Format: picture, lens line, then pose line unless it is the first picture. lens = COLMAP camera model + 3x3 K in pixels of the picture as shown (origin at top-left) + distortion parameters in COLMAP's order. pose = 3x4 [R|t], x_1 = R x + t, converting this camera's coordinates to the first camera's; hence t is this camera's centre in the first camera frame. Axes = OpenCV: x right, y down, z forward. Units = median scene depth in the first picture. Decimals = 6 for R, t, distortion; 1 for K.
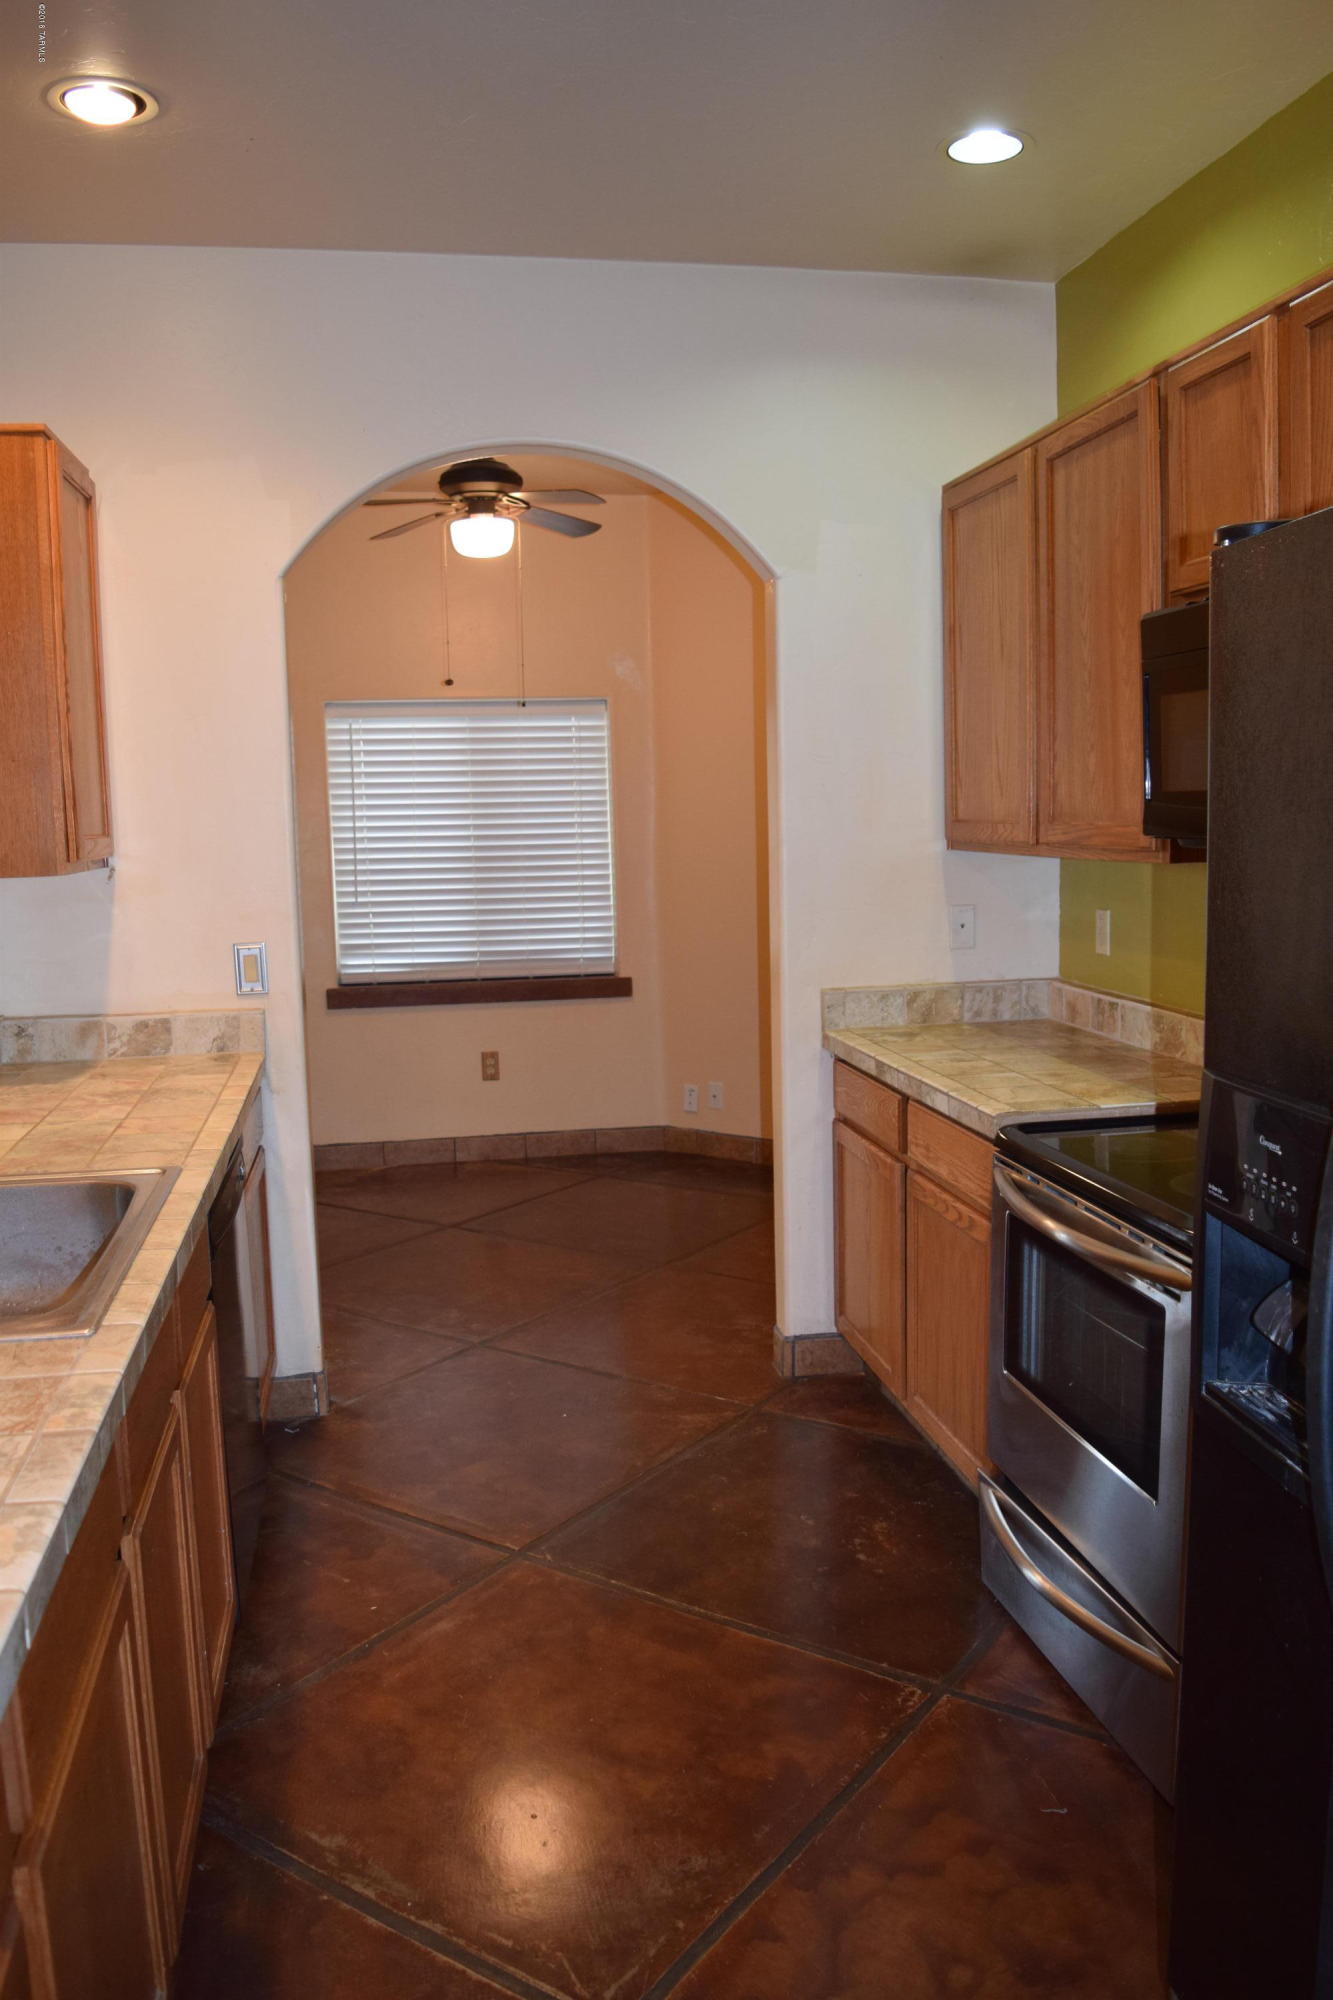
lens RADIAL K [[1570.2, 0, 675.6], [0, 1570.2, 1004.6], [0, 0, 1]] dist [-0.098074, 0.022366]
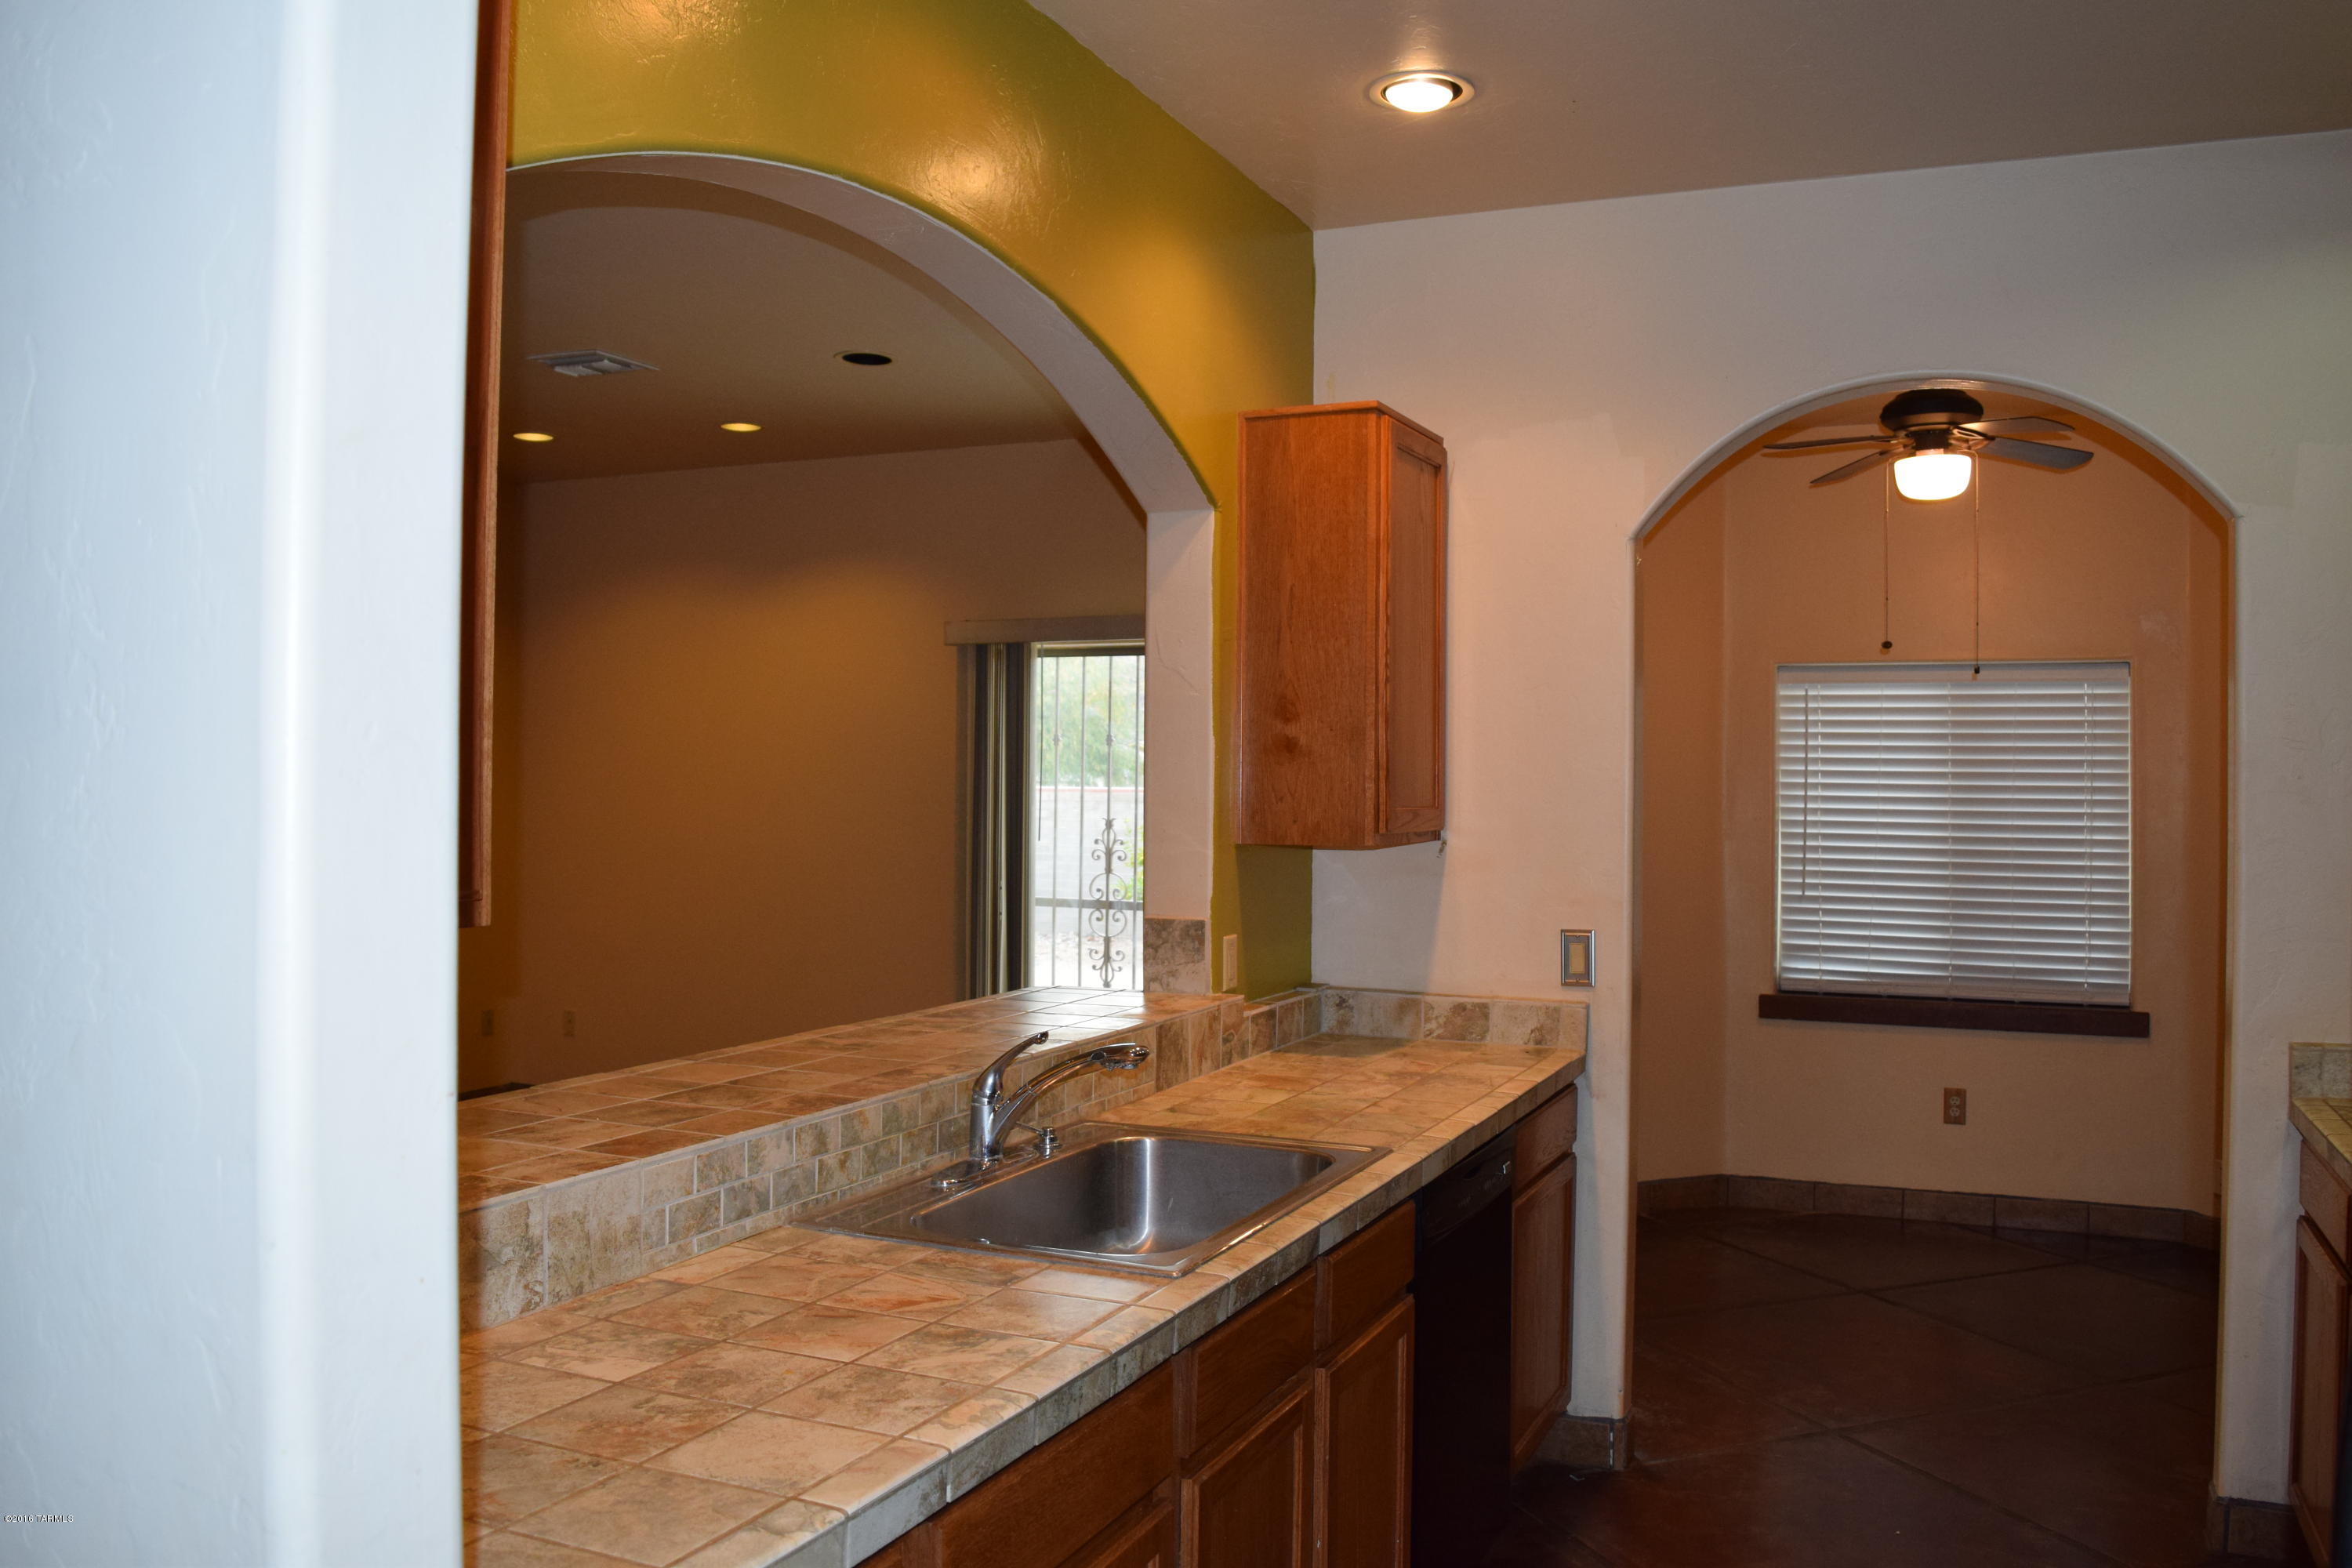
lens RADIAL K [[1846.6, 0, 1177.2], [0, 1846.6, 774.8], [0, 0, 1]] dist [-0.098074, 0.022366]
pose [[0.820022, 0.026108, -0.571737, 0.140746], [-0.098335, 0.990531, -0.095806, -0.002784], [0.563821, 0.134785, 0.814824, -0.029808]]
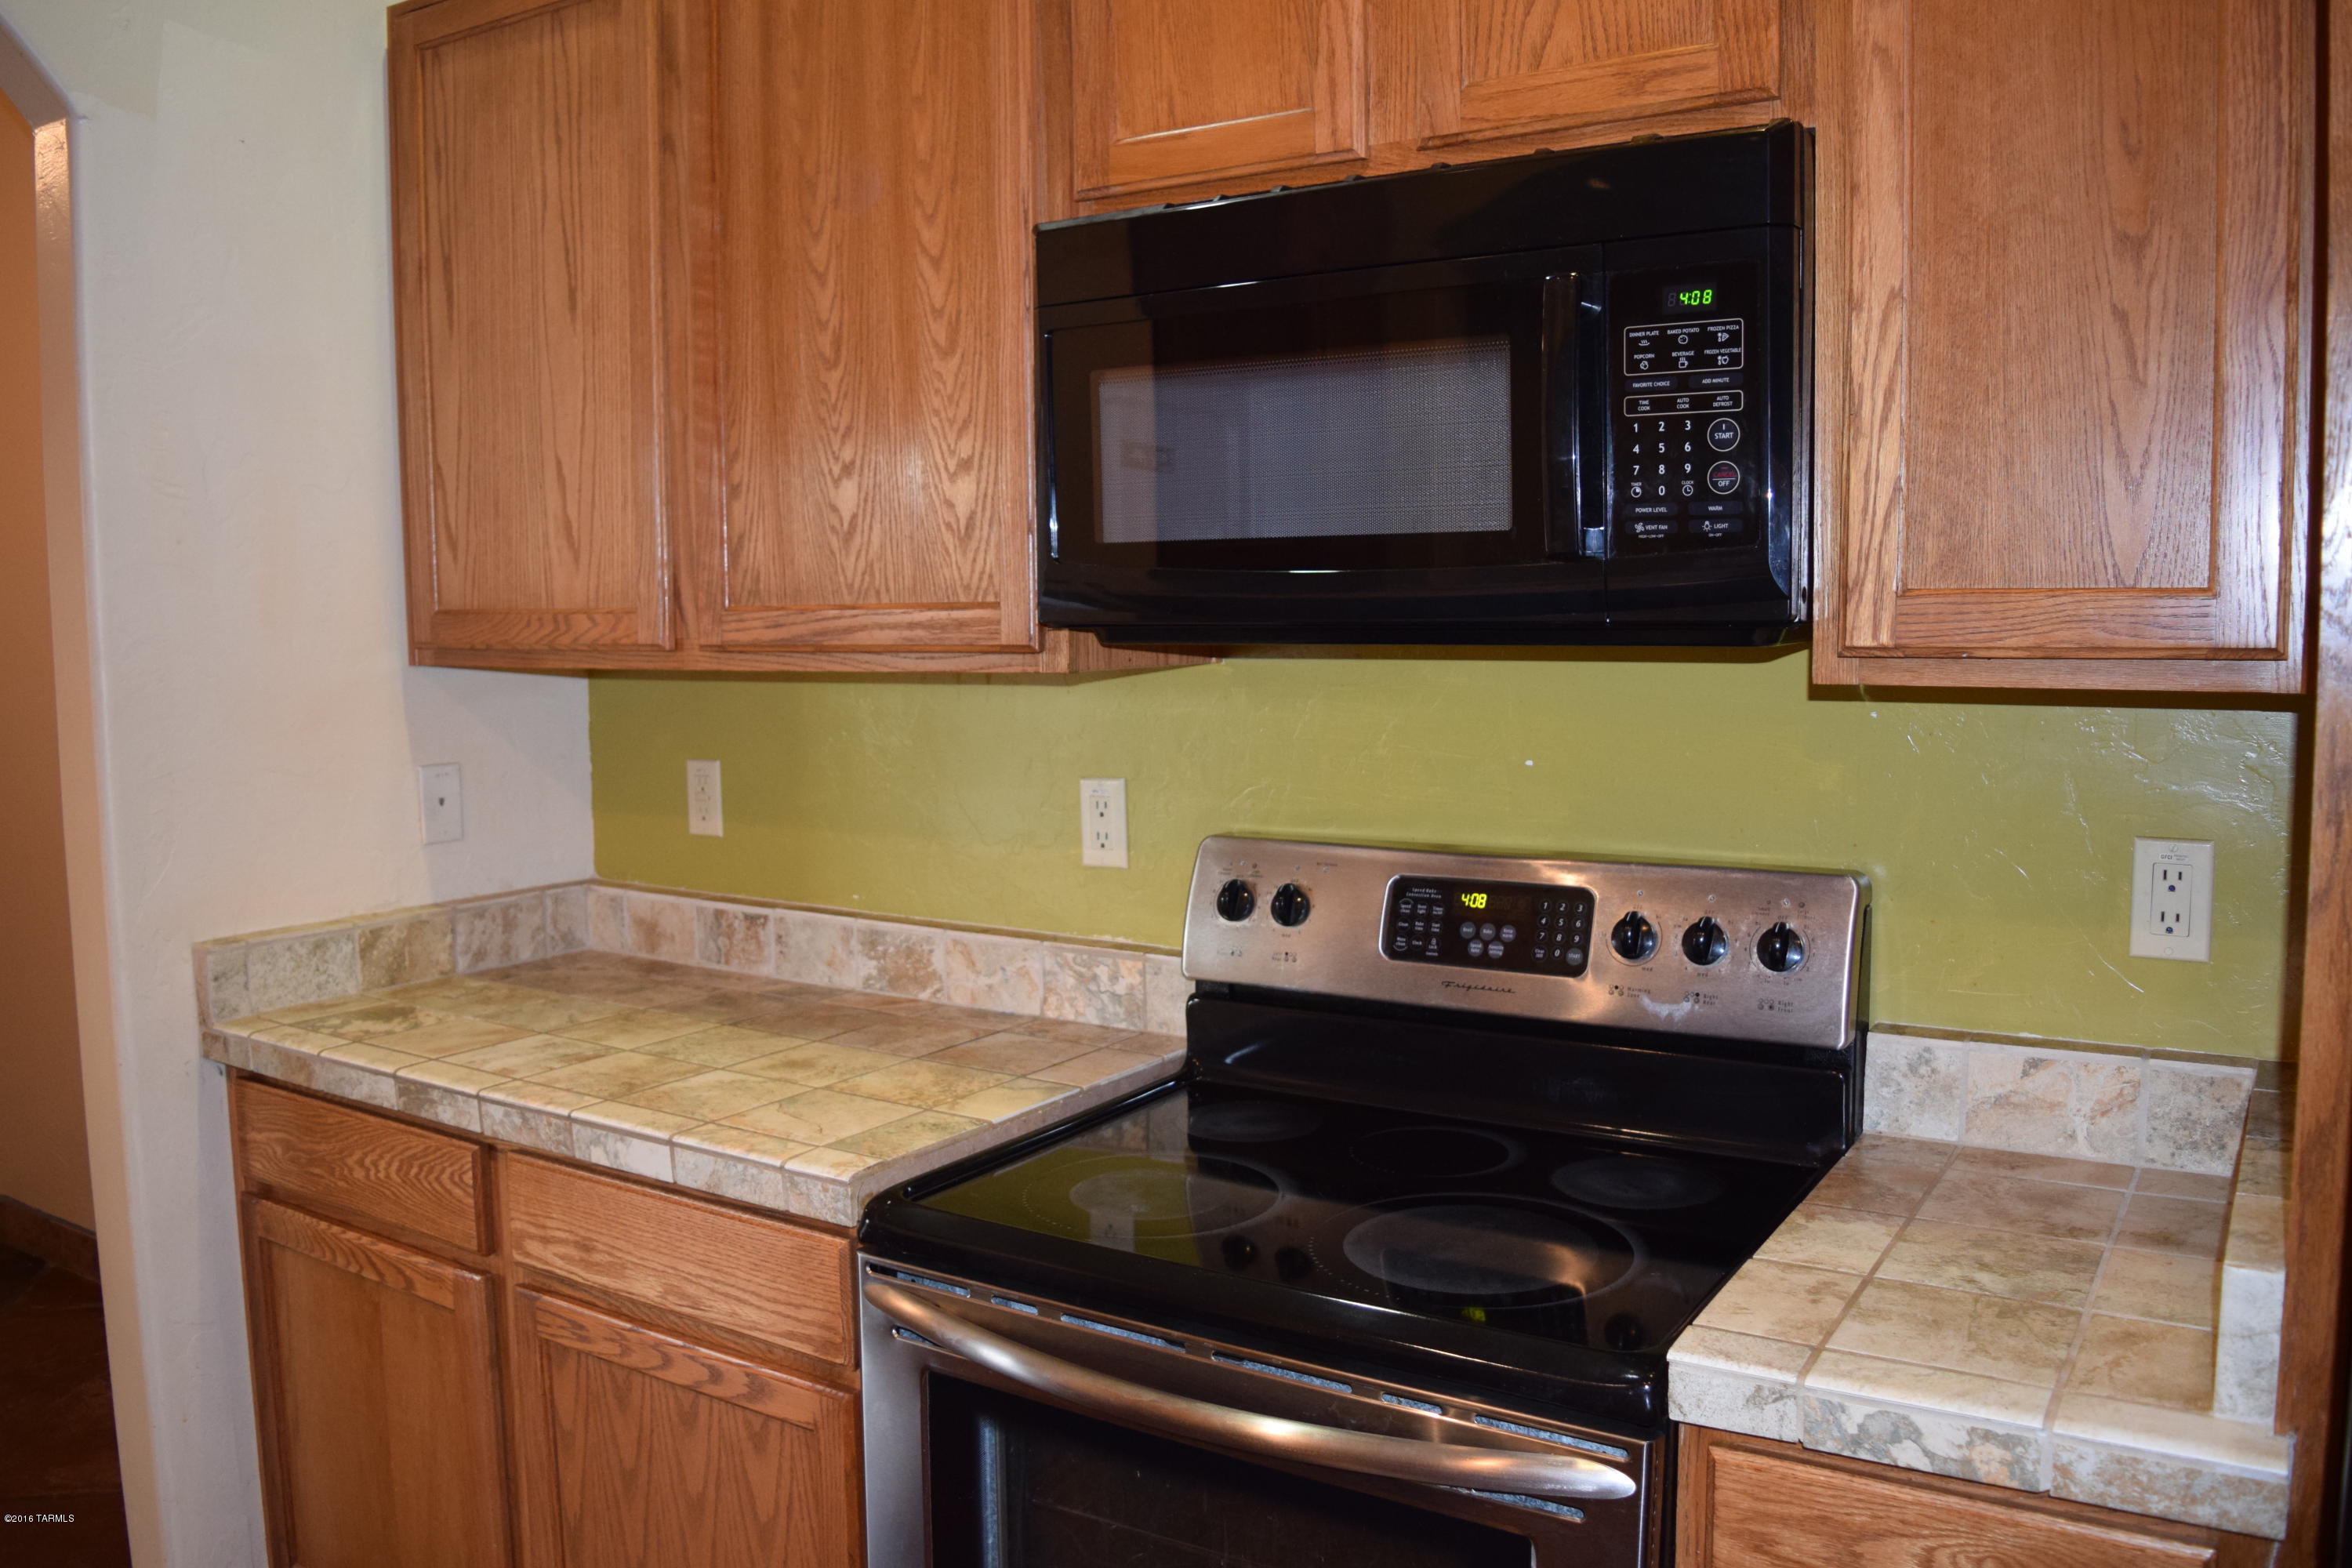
lens RADIAL K [[1846.6, 0, 1177.2], [0, 1846.6, 774.8], [0, 0, 1]] dist [-0.098074, 0.022366]
pose [[0.690485, -0.052278, 0.721455, -0.103072], [0.083858, 0.996445, -0.008054, -0.032965], [-0.718469, 0.066061, 0.692415, 0.365714]]
